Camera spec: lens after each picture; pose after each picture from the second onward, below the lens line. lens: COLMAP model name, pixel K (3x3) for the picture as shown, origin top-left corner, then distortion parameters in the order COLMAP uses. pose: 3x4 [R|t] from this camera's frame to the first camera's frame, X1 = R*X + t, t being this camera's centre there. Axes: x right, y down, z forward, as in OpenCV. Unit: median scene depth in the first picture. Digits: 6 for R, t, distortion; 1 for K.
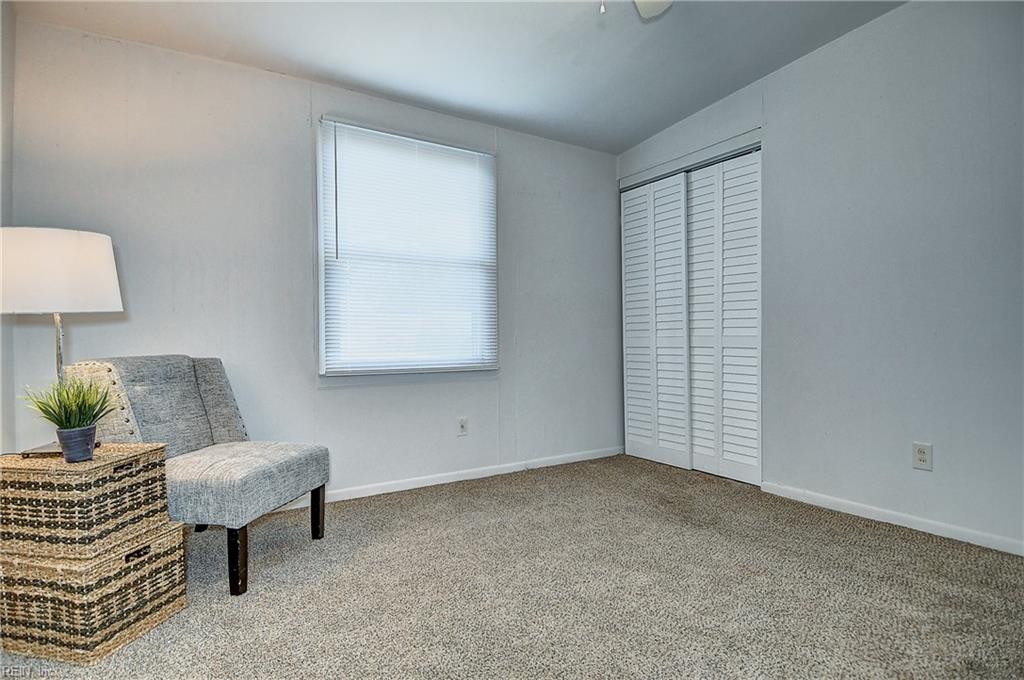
lens RADIAL K [[525.2, 0, 512.0], [0, 525.2, 340.0], [0, 0, 1]] dist [0.061228, -0.060477]
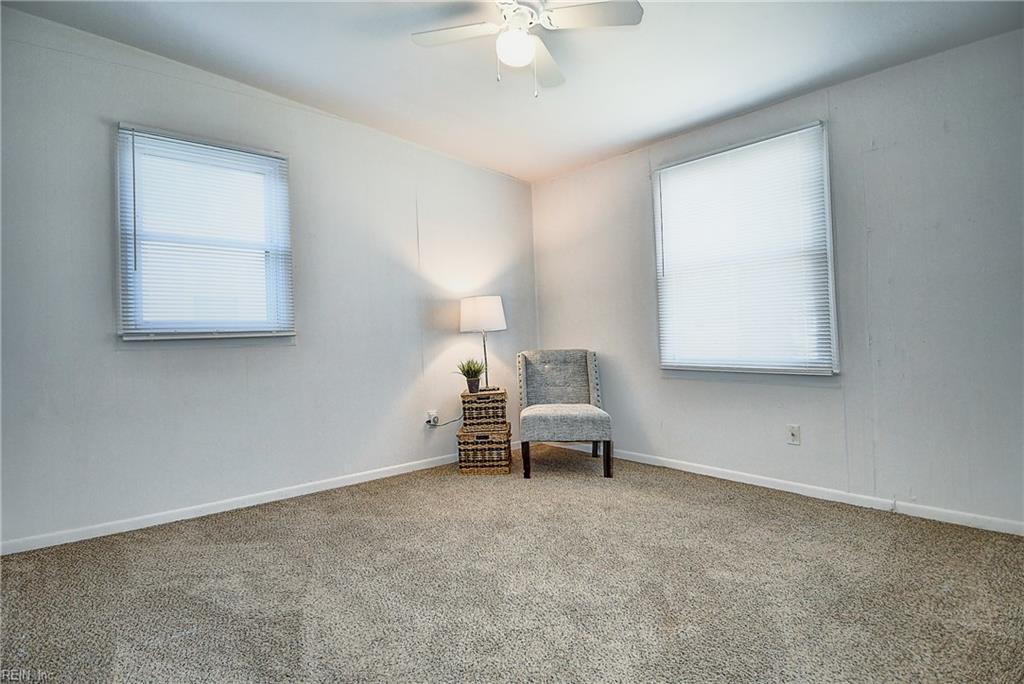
lens RADIAL K [[525.2, 0, 512.0], [0, 525.2, 342.0], [0, 0, 1]] dist [0.061228, -0.060477]
pose [[0.172846, 0.006879, -0.984925, 0.978608], [0.010091, 0.999911, 0.008754, -0.012625], [0.984897, -0.011452, 0.172761, 0.484568]]
